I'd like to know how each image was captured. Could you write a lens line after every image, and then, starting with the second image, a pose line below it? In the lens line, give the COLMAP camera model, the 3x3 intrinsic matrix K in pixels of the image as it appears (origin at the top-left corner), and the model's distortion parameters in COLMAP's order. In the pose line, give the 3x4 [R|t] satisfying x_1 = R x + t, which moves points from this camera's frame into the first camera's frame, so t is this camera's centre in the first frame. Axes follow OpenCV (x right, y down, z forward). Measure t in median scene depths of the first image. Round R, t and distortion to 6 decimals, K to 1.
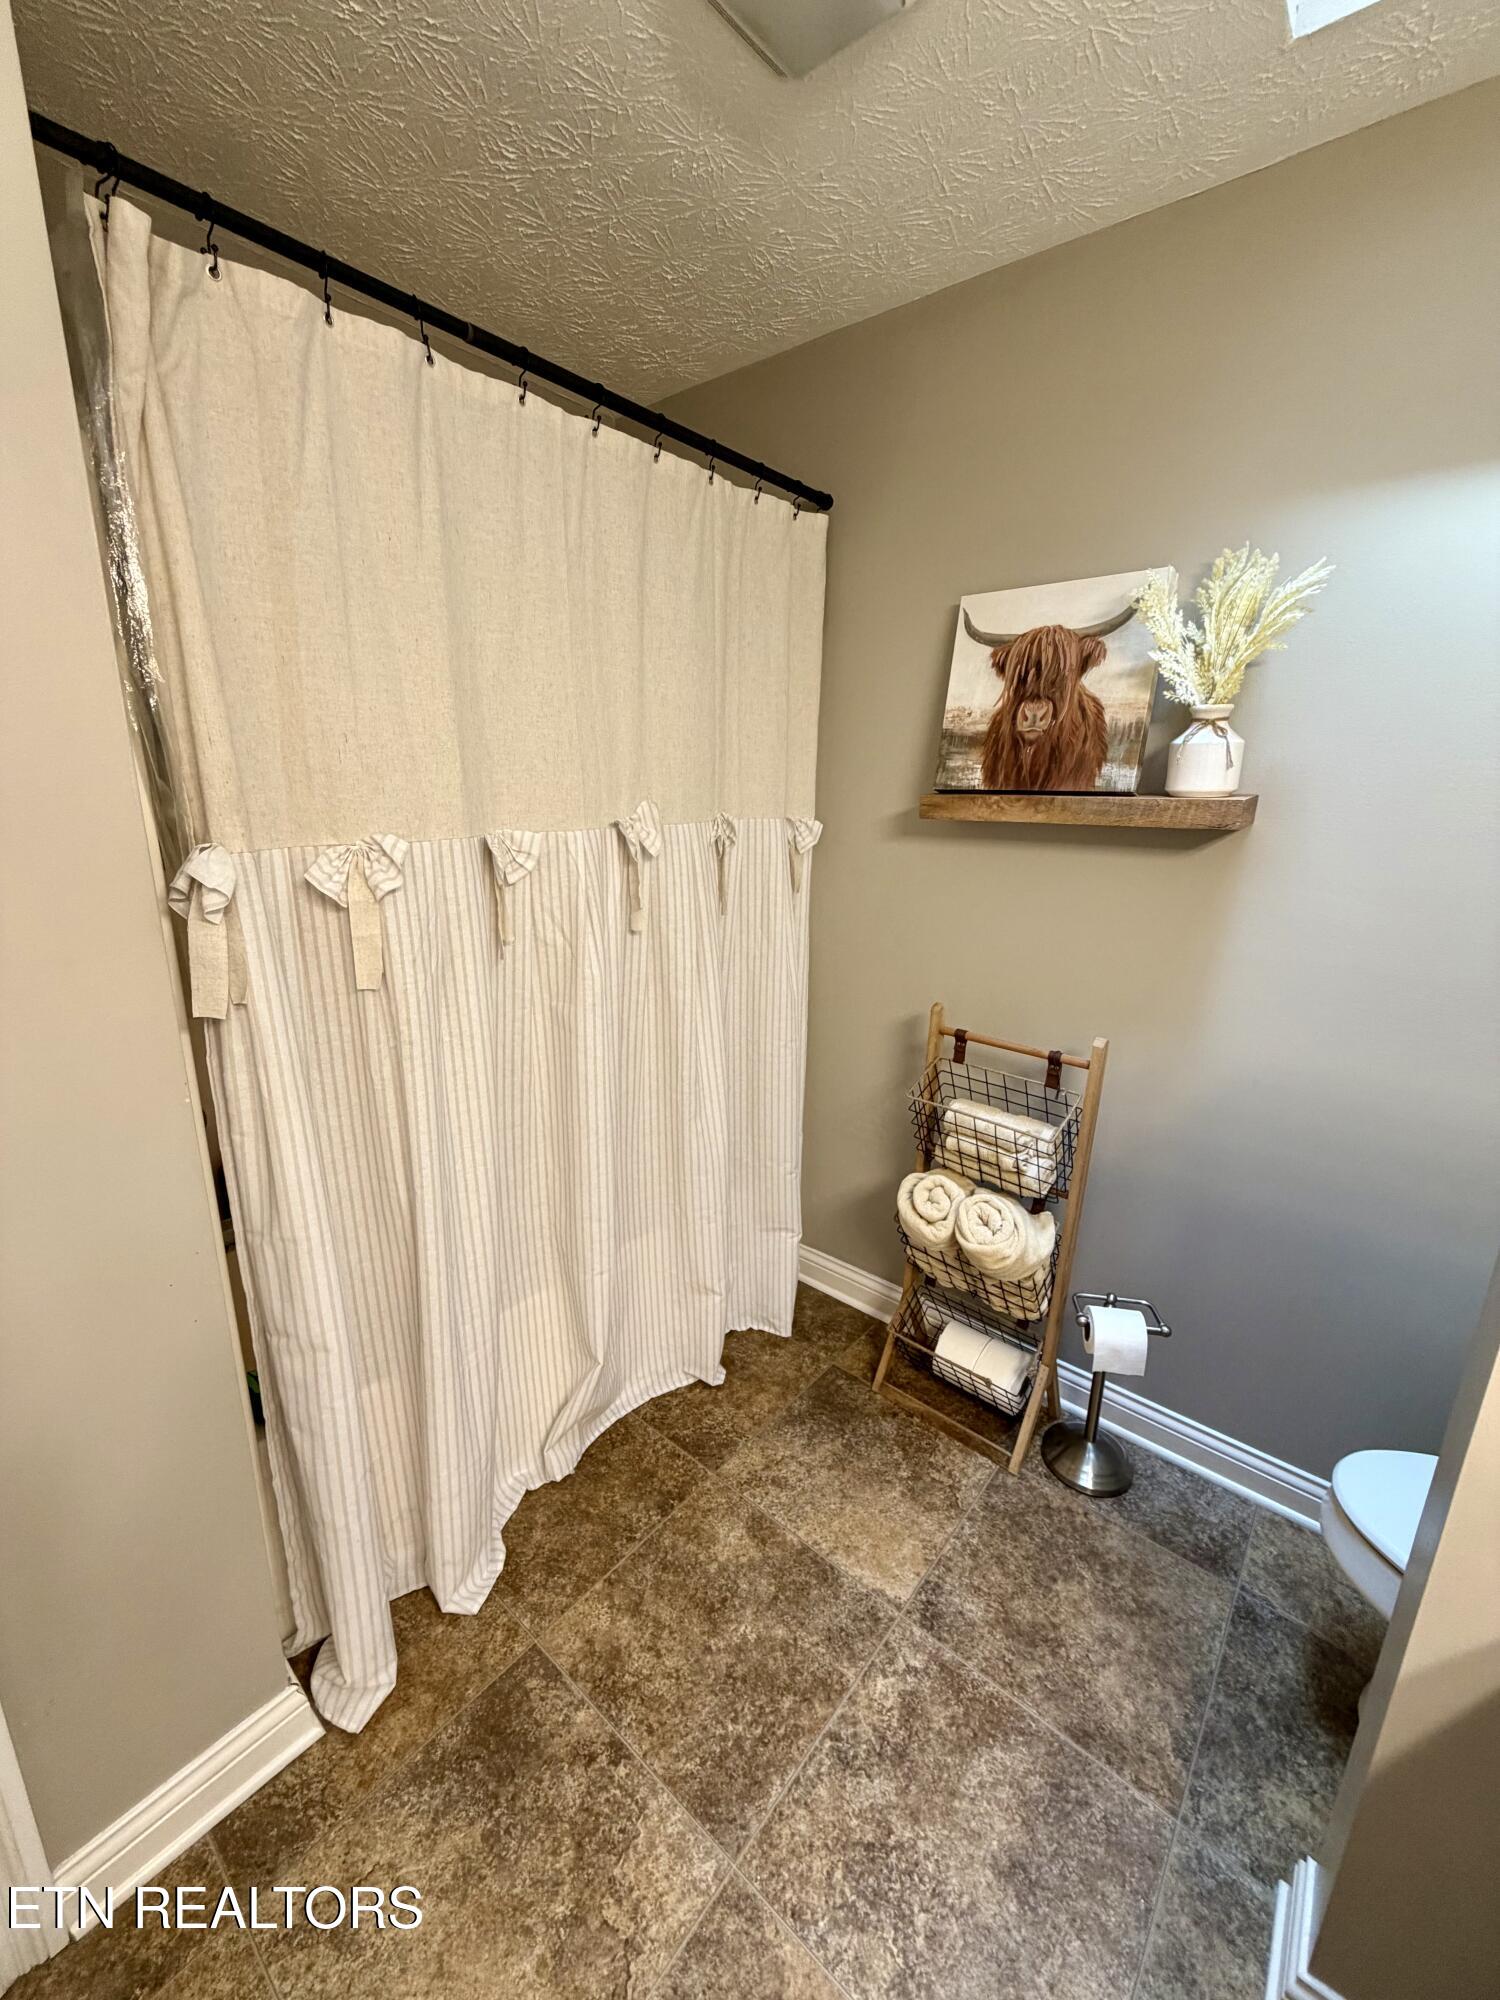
lens RADIAL K [[796.5, 0, 751.5], [0, 796.5, 994.1], [0, 0, 1]] dist [0.000309, -0.000138]
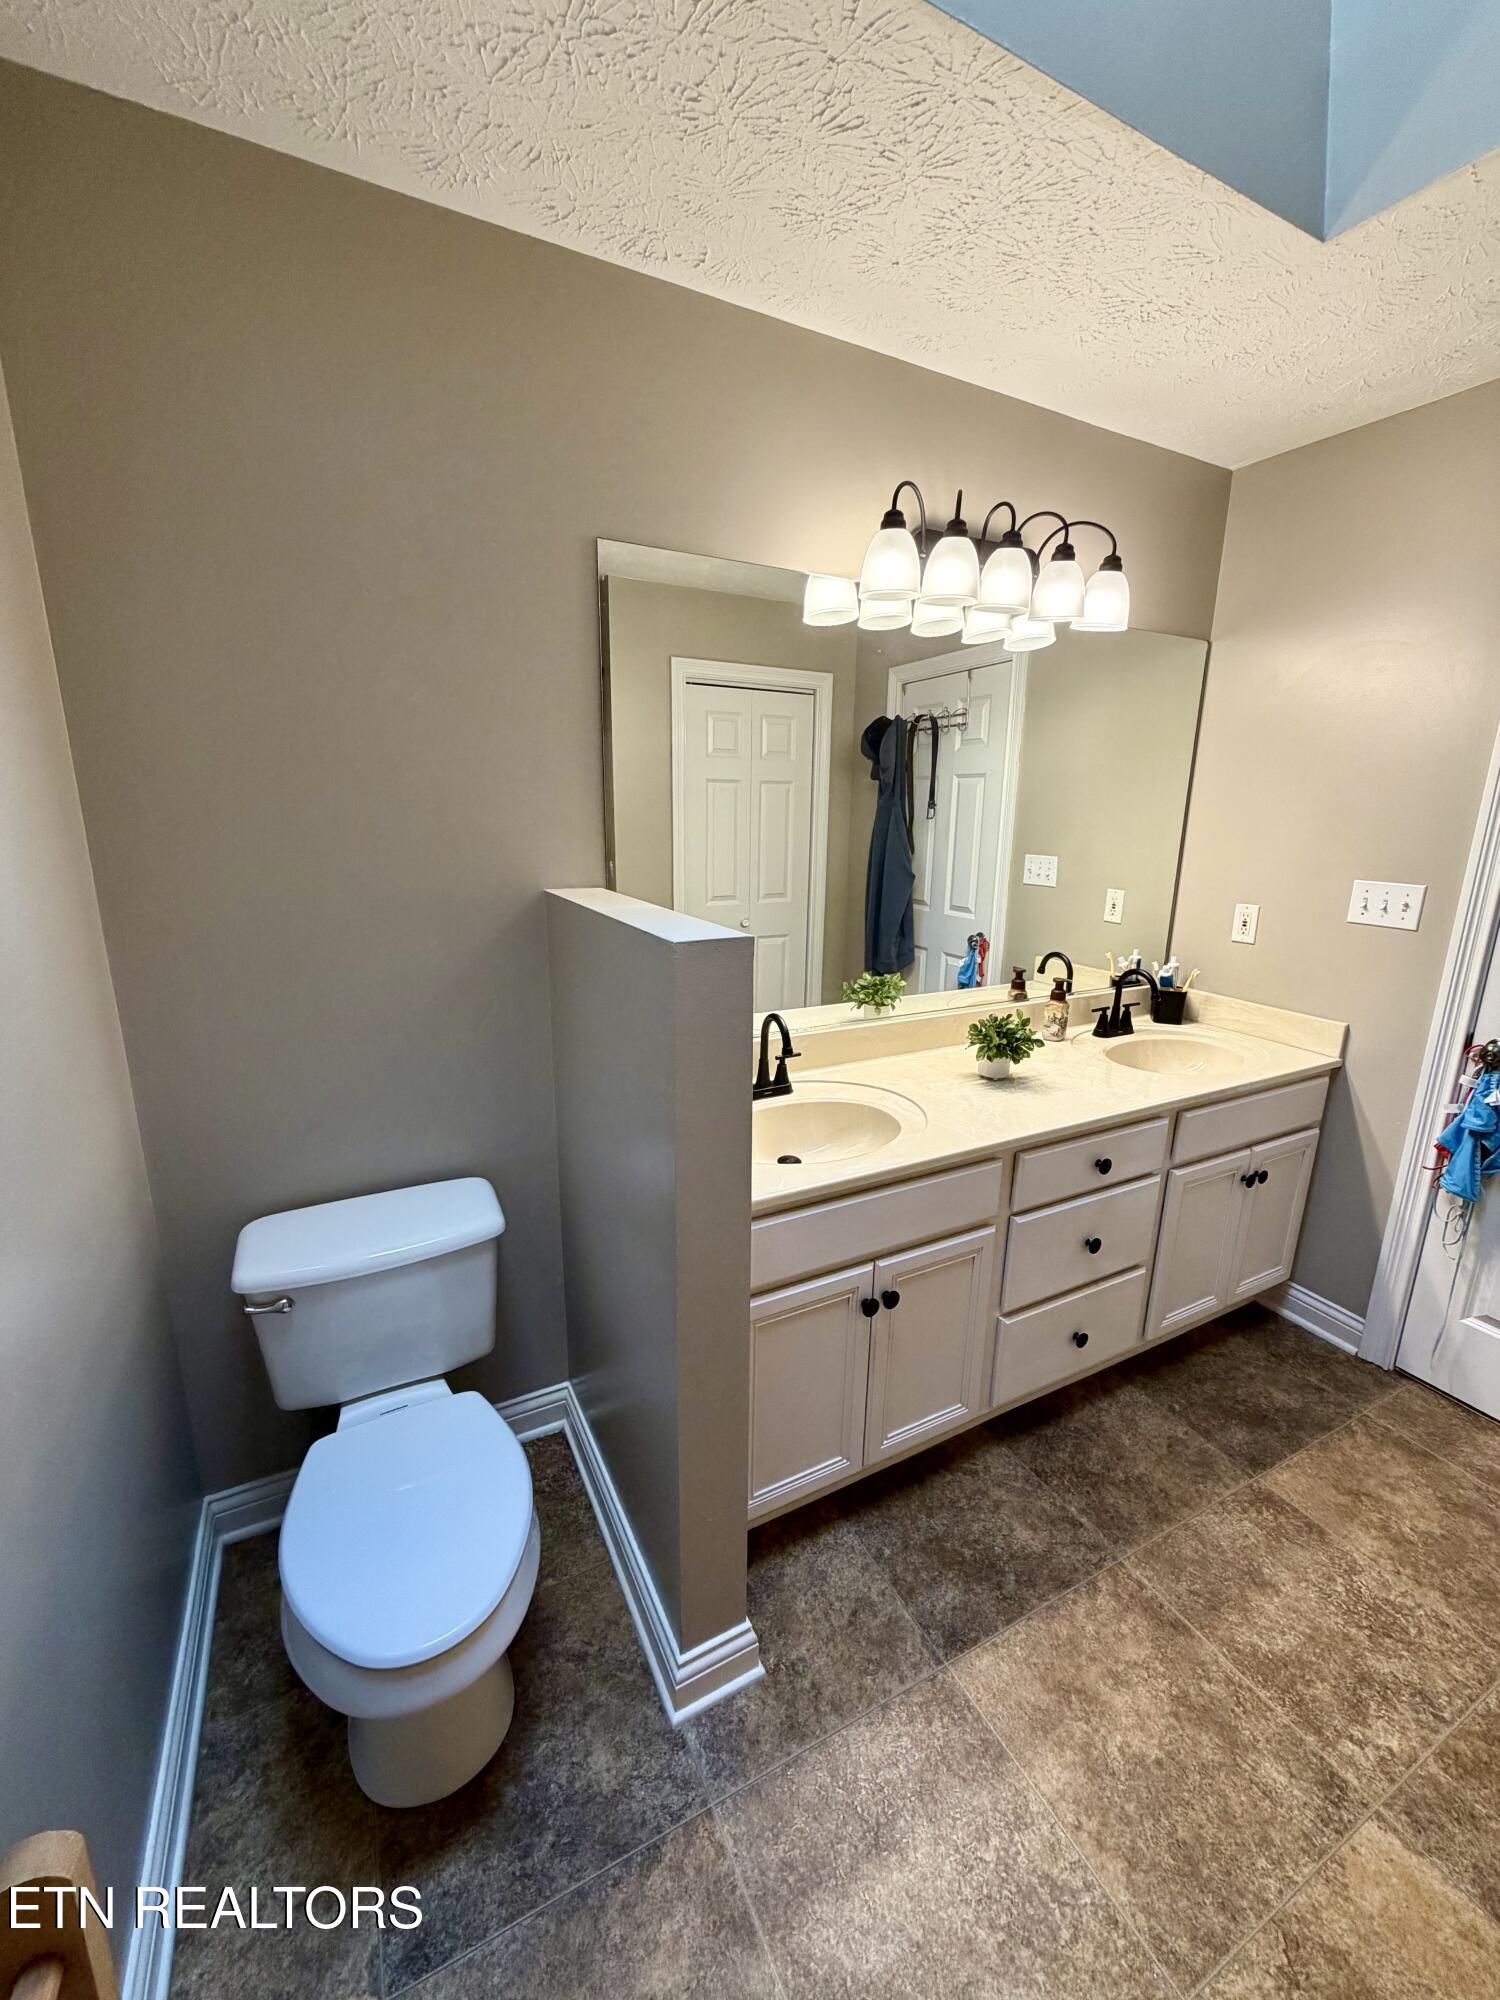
lens RADIAL K [[796.5, 0, 748.9], [0, 796.5, 996.0], [0, 0, 1]] dist [0.000309, -0.000138]
pose [[-0.920811, -0.121400, 0.370634, 0.683698], [0.068250, 0.885498, 0.459604, -0.485107], [-0.383991, 0.448504, -0.807091, 1.793904]]
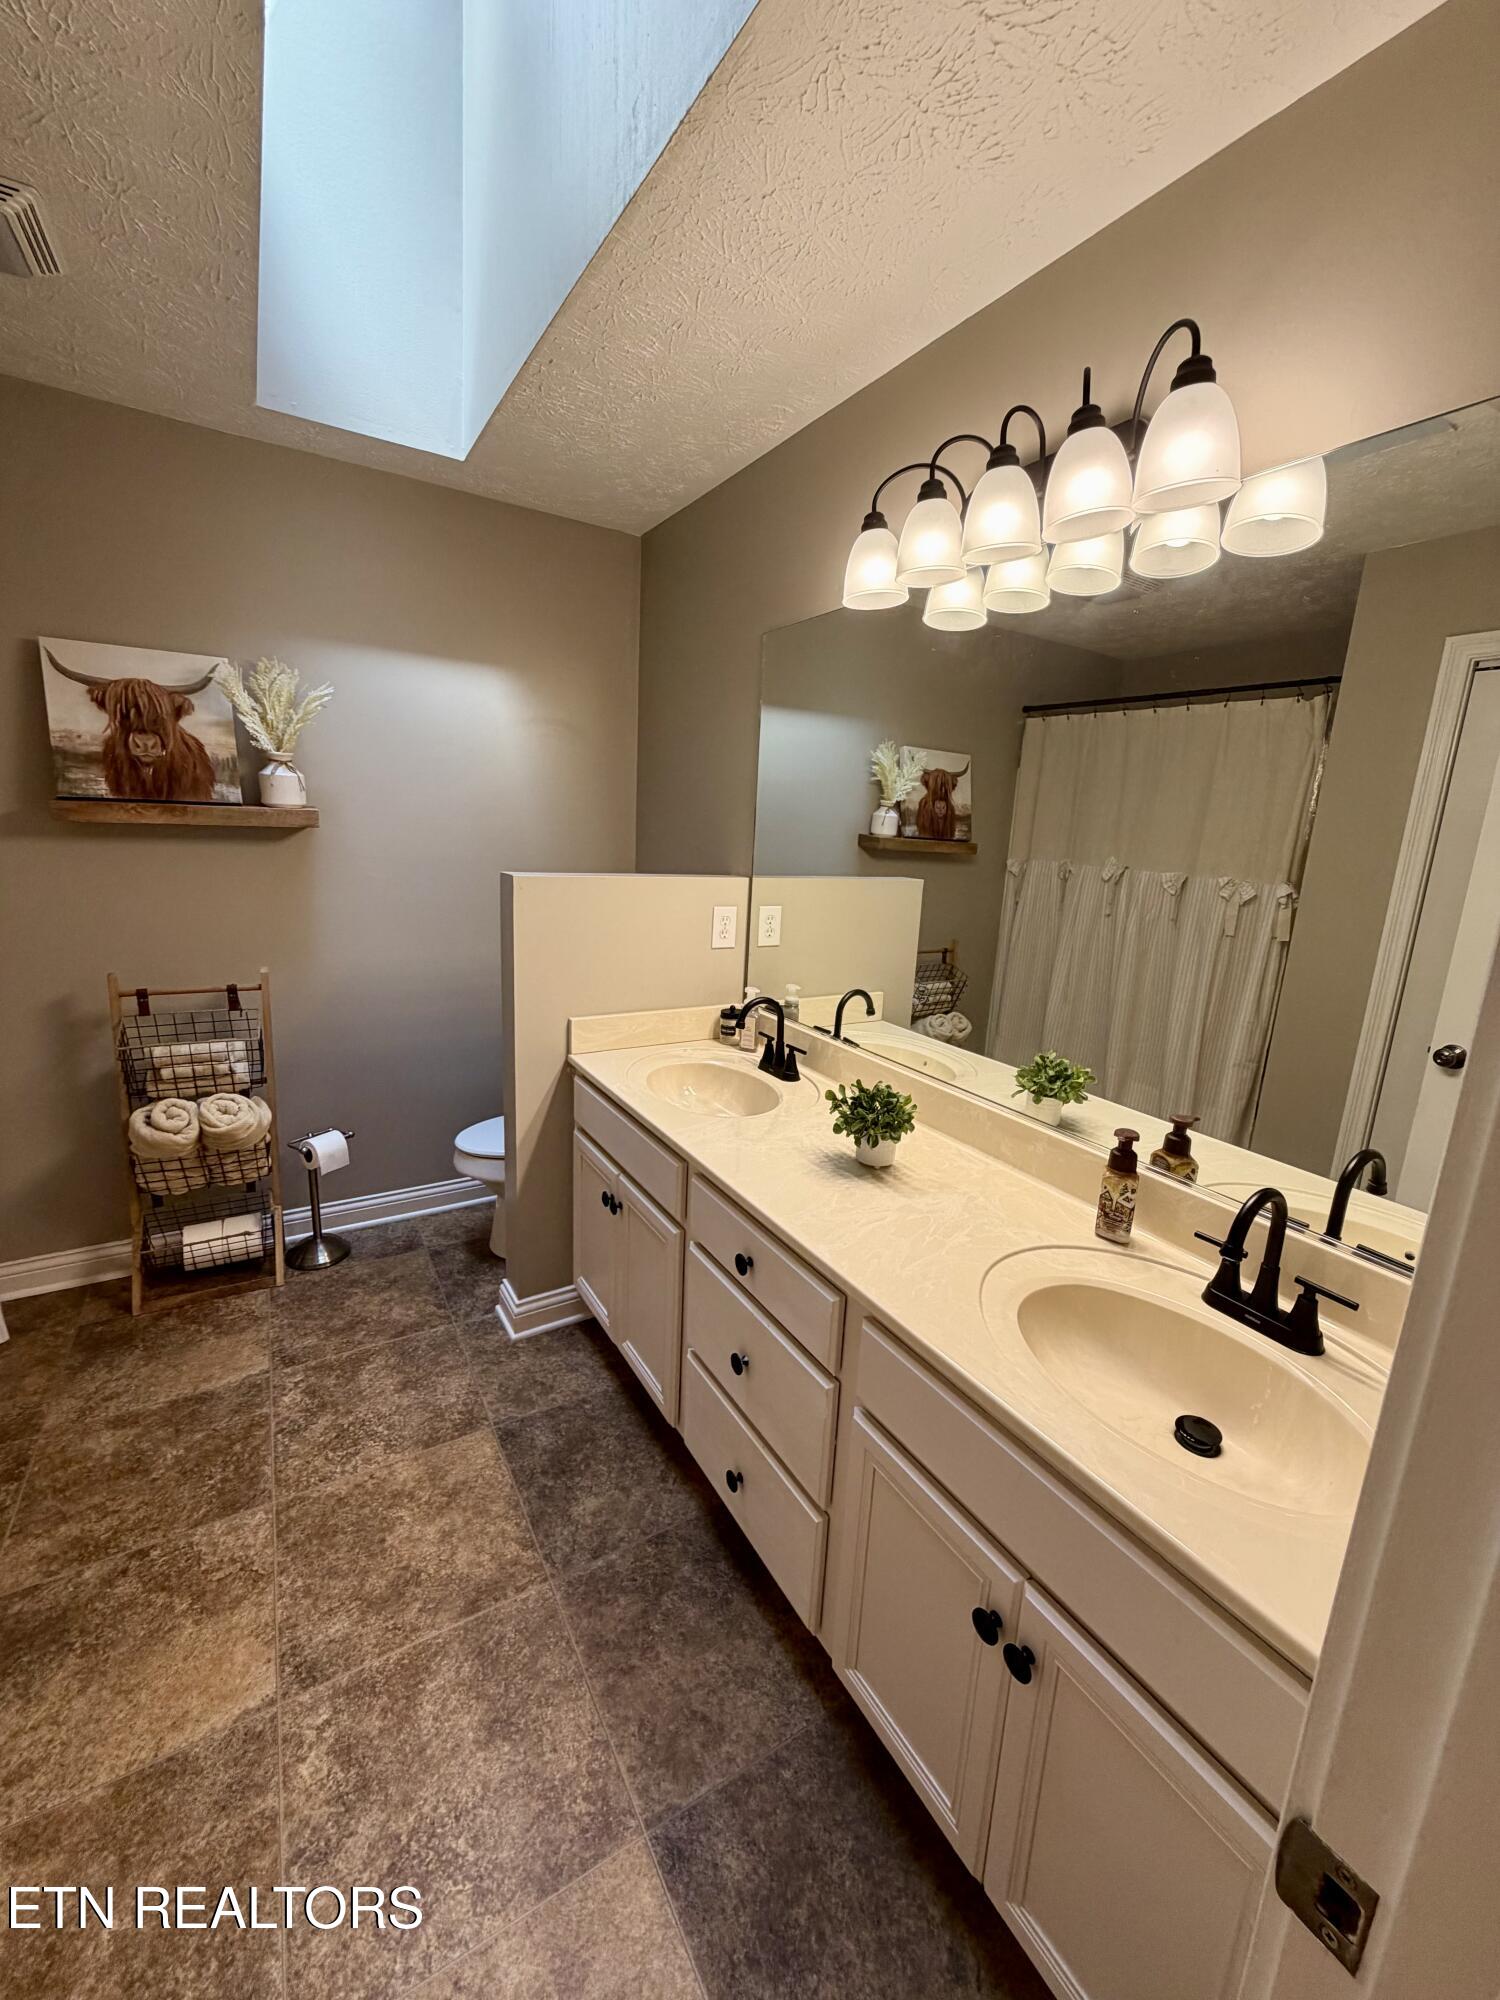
lens RADIAL K [[796.5, 0, 746.8], [0, 796.5, 993.0], [0, 0, 1]] dist [0.000309, -0.000138]
pose [[0.328467, -0.202207, 0.922617, -0.621374], [0.201328, 0.969355, 0.140774, 0.070815], [-0.922809, 0.139509, 0.359112, -0.353315]]
